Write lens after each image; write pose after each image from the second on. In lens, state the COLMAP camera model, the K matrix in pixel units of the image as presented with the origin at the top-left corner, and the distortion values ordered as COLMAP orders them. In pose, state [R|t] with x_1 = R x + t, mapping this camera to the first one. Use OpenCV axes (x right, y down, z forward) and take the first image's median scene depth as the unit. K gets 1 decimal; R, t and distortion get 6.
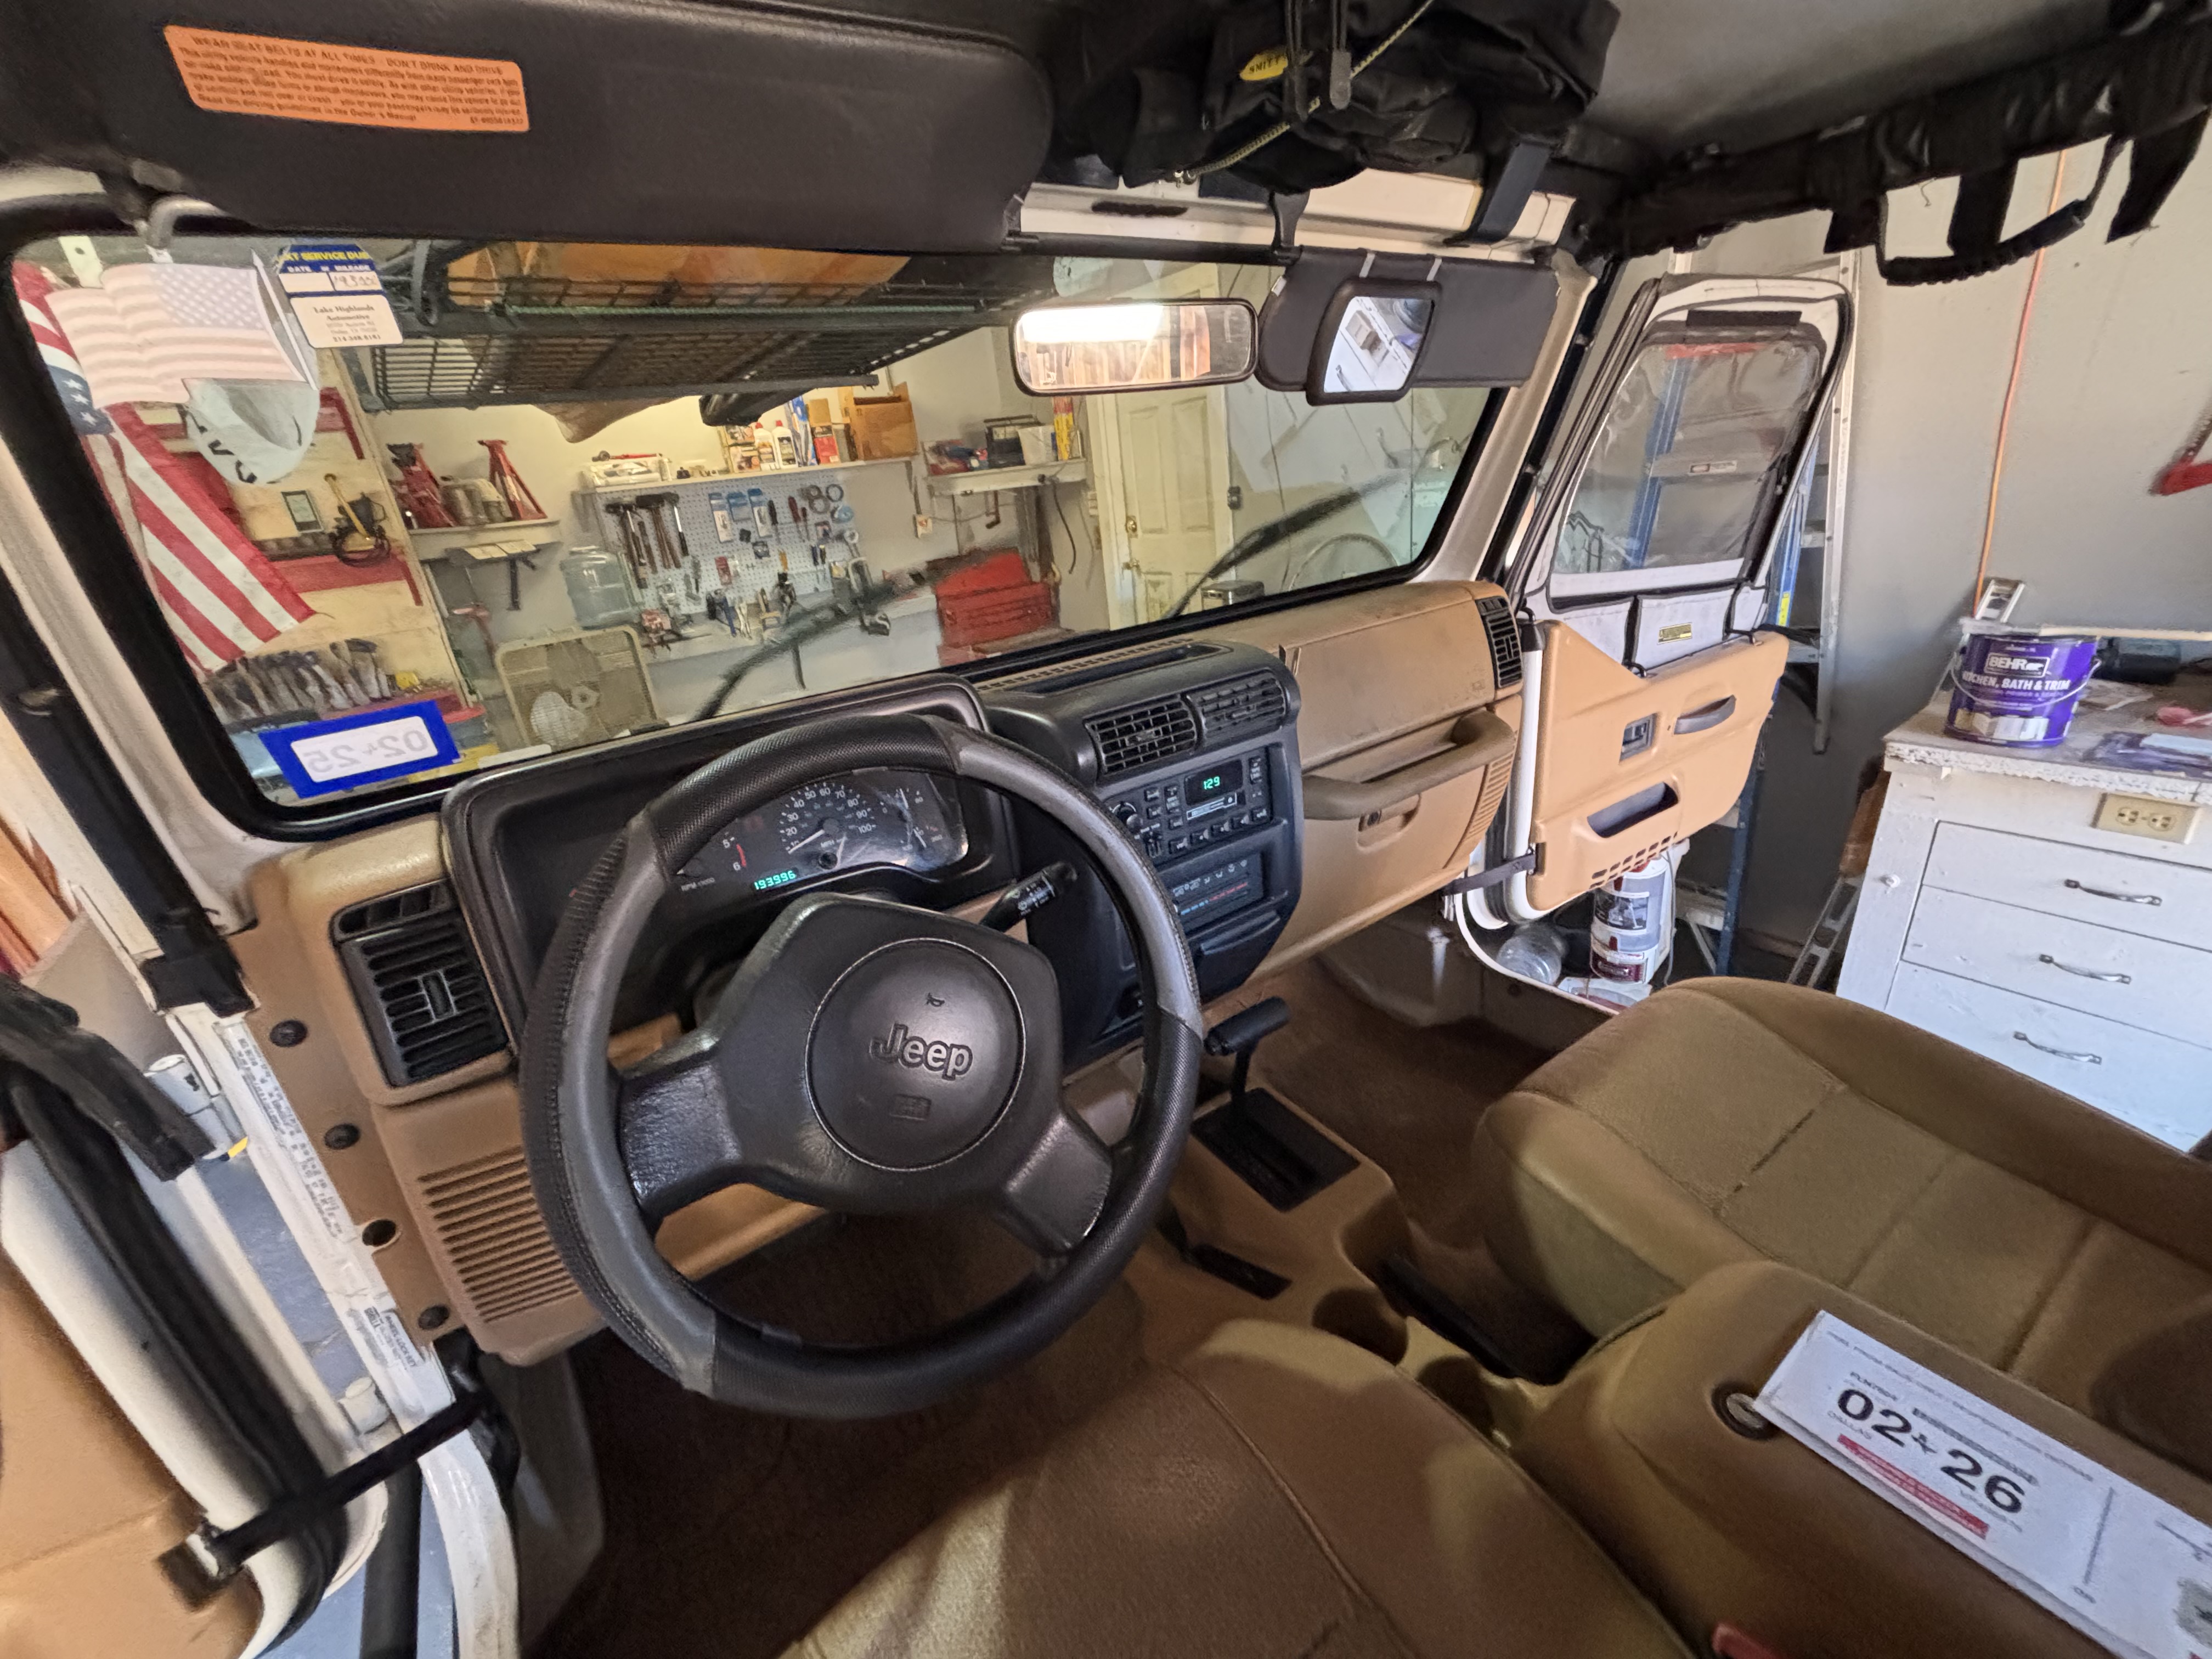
lens RADIAL K [[929.0, 0, 1106.0], [0, 929.0, 829.5], [0, 0, 1]] dist [-0.001946, -0.000682]
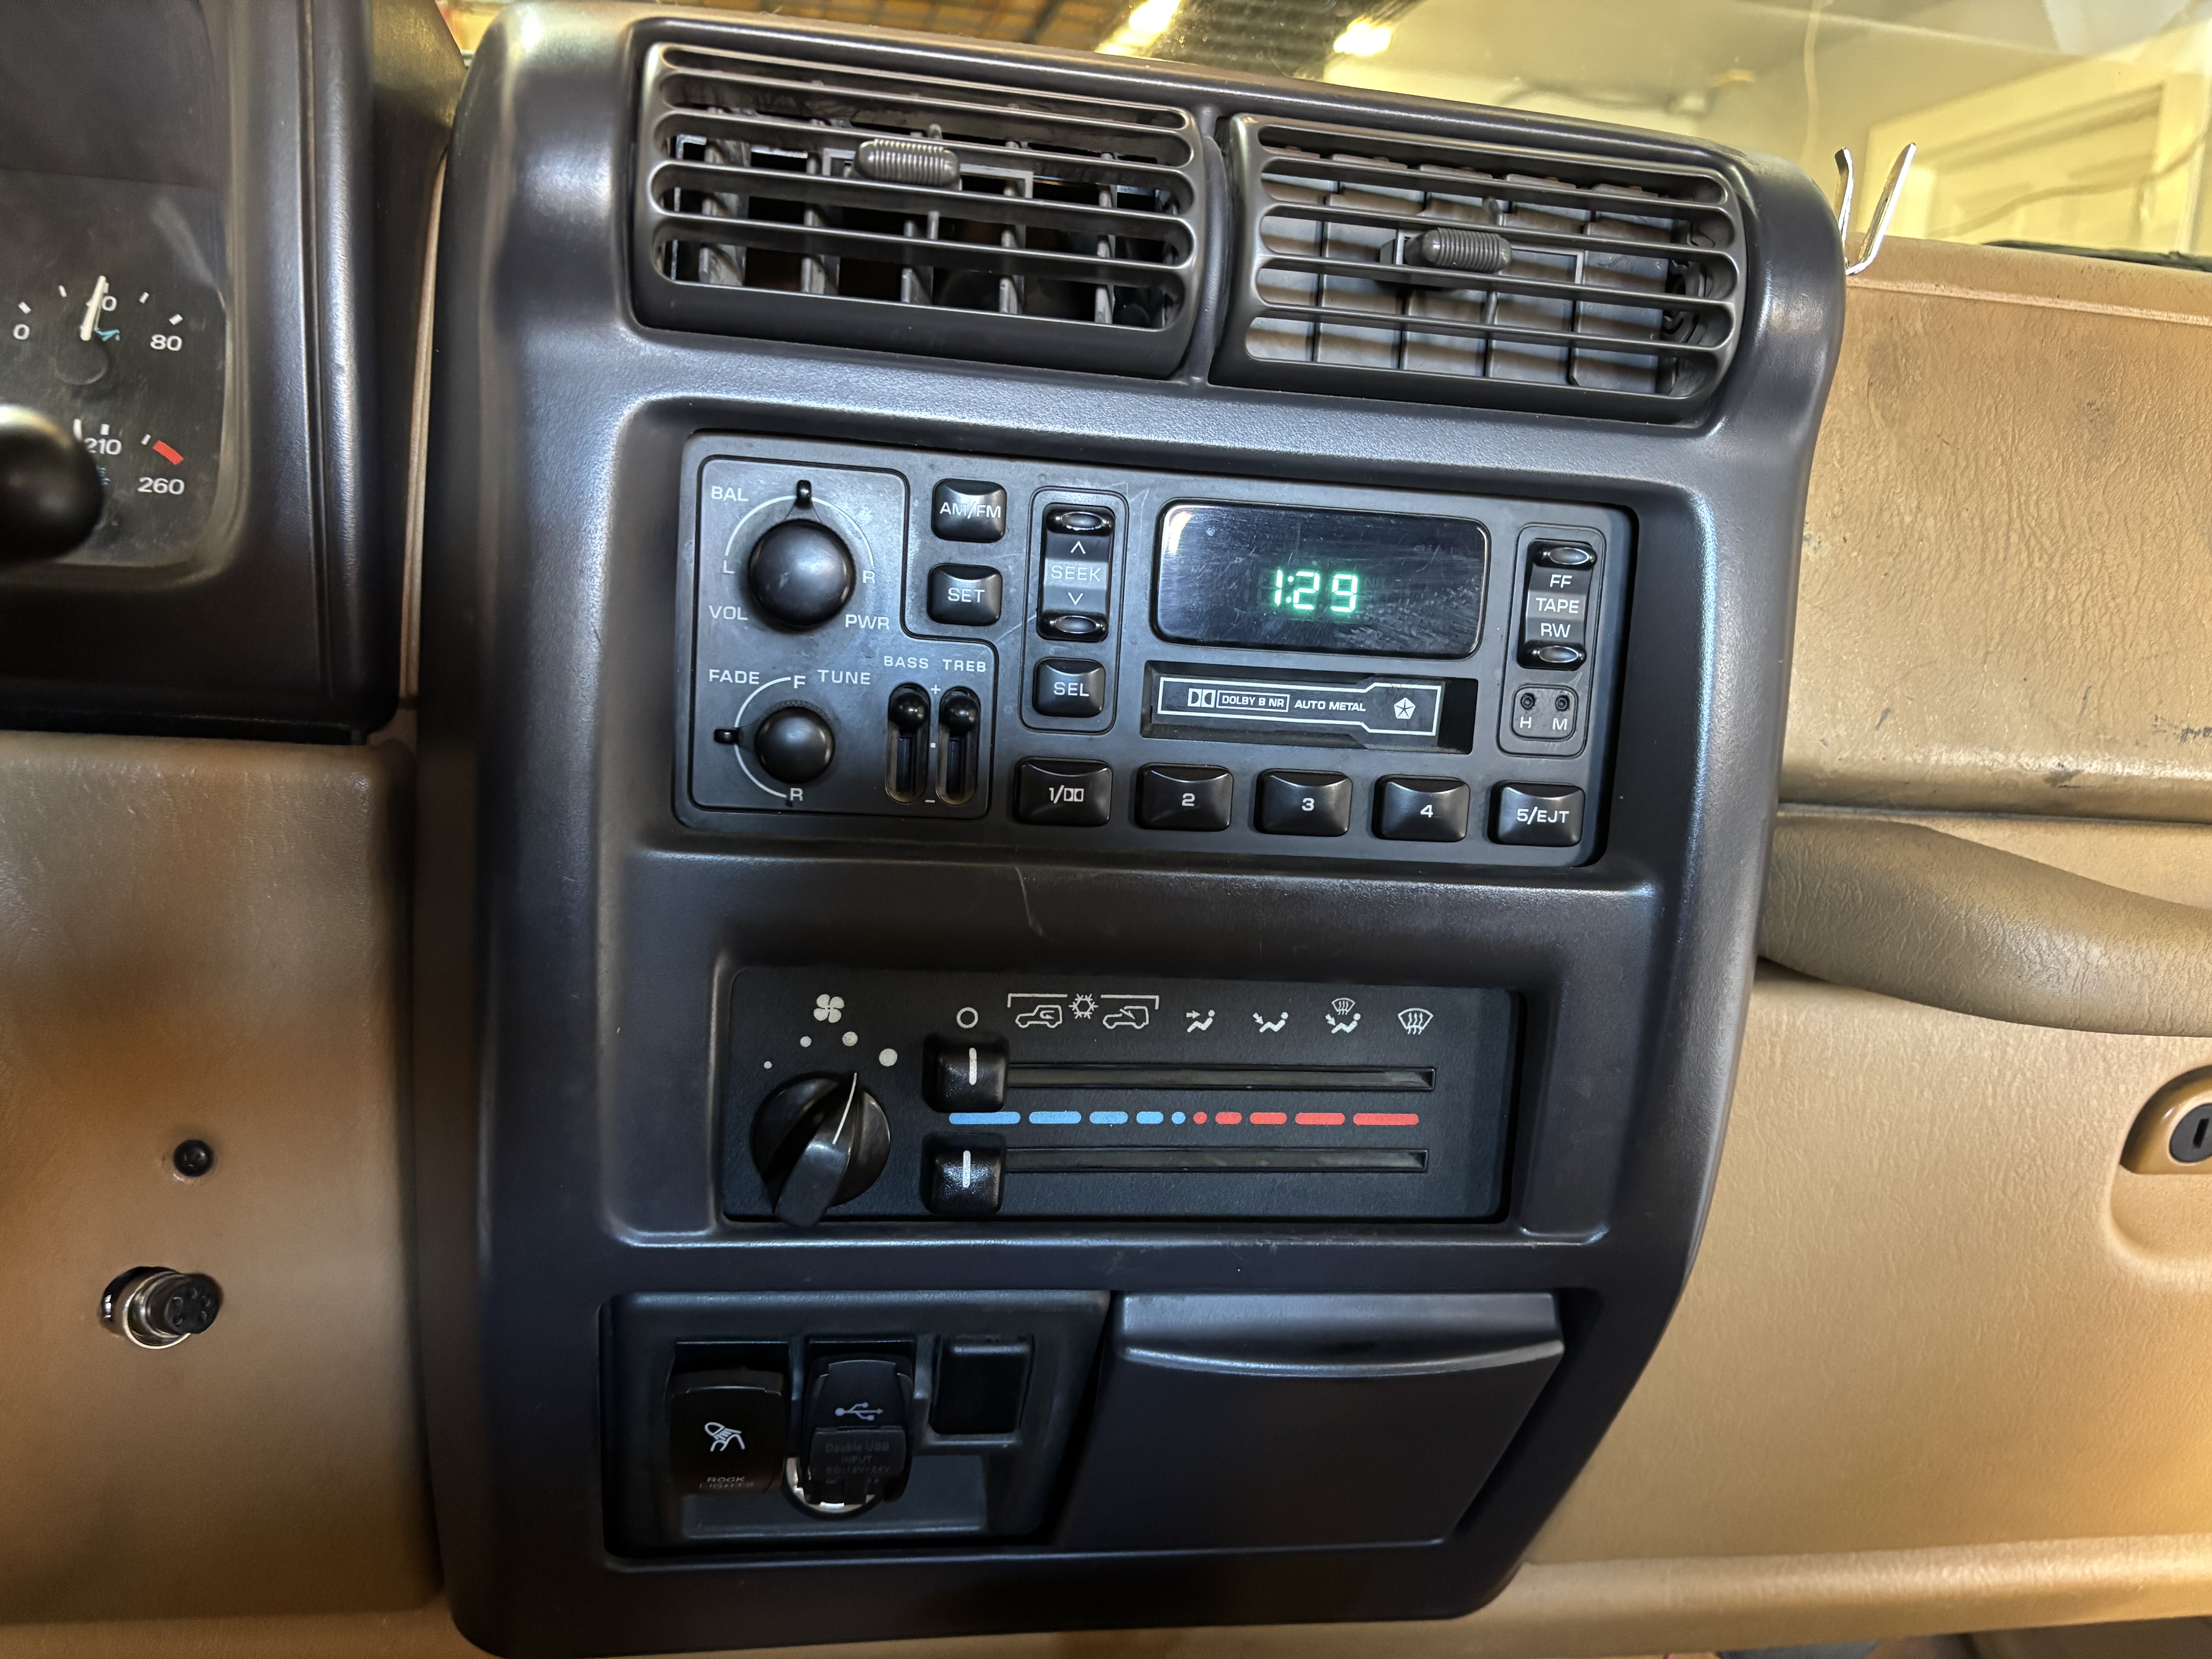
lens RADIAL K [[1630.5, 0, 1104.5], [0, 1630.5, 794.2], [0, 0, 1]] dist [-0.002316, -0.002657]
pose [[0.889825, 0.239982, -0.388097, 0.227998], [-0.316369, 0.937375, -0.145737, 0.068174], [0.328819, 0.252462, 0.910023, 0.625361]]
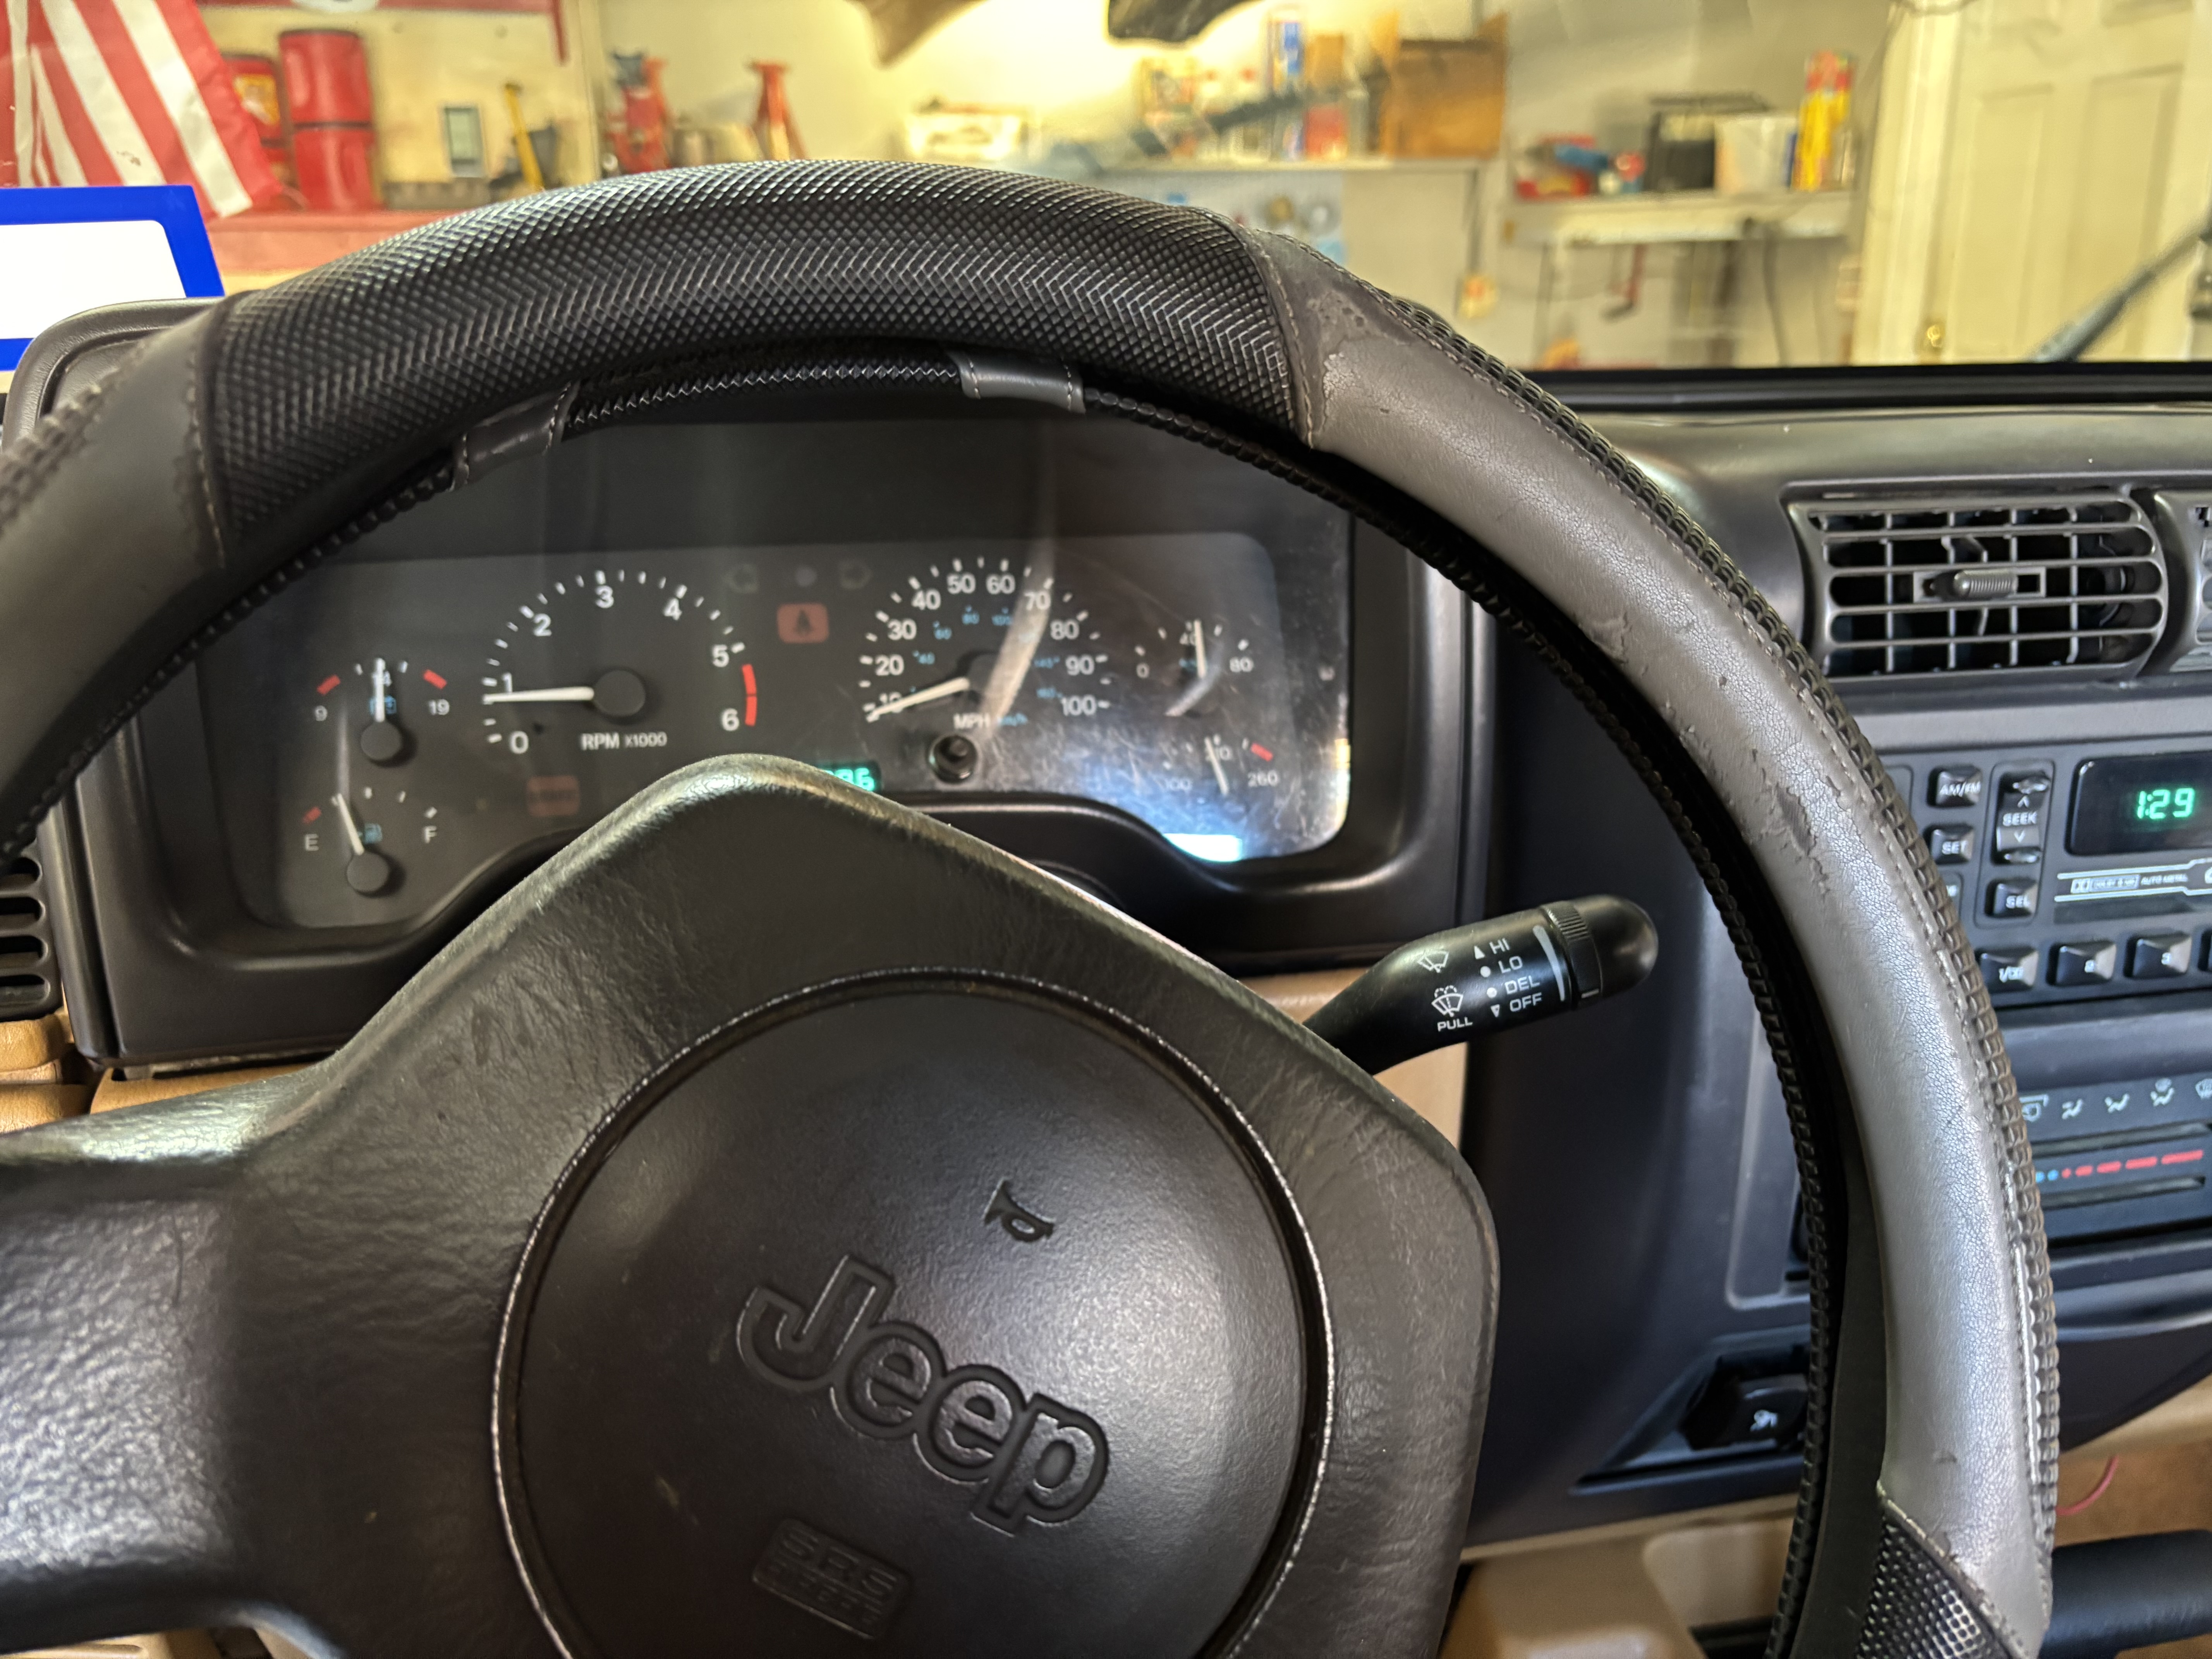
lens RADIAL K [[1666.1, 0, 1106.0], [0, 1666.1, 829.5], [0, 0, 1]] dist [-0.001395, -0.001612]
pose [[0.912016, 0.209285, -0.352742, -0.009827], [-0.233227, 0.972067, -0.026274, 0.054207], [0.337390, 0.106232, 0.935352, 0.358142]]
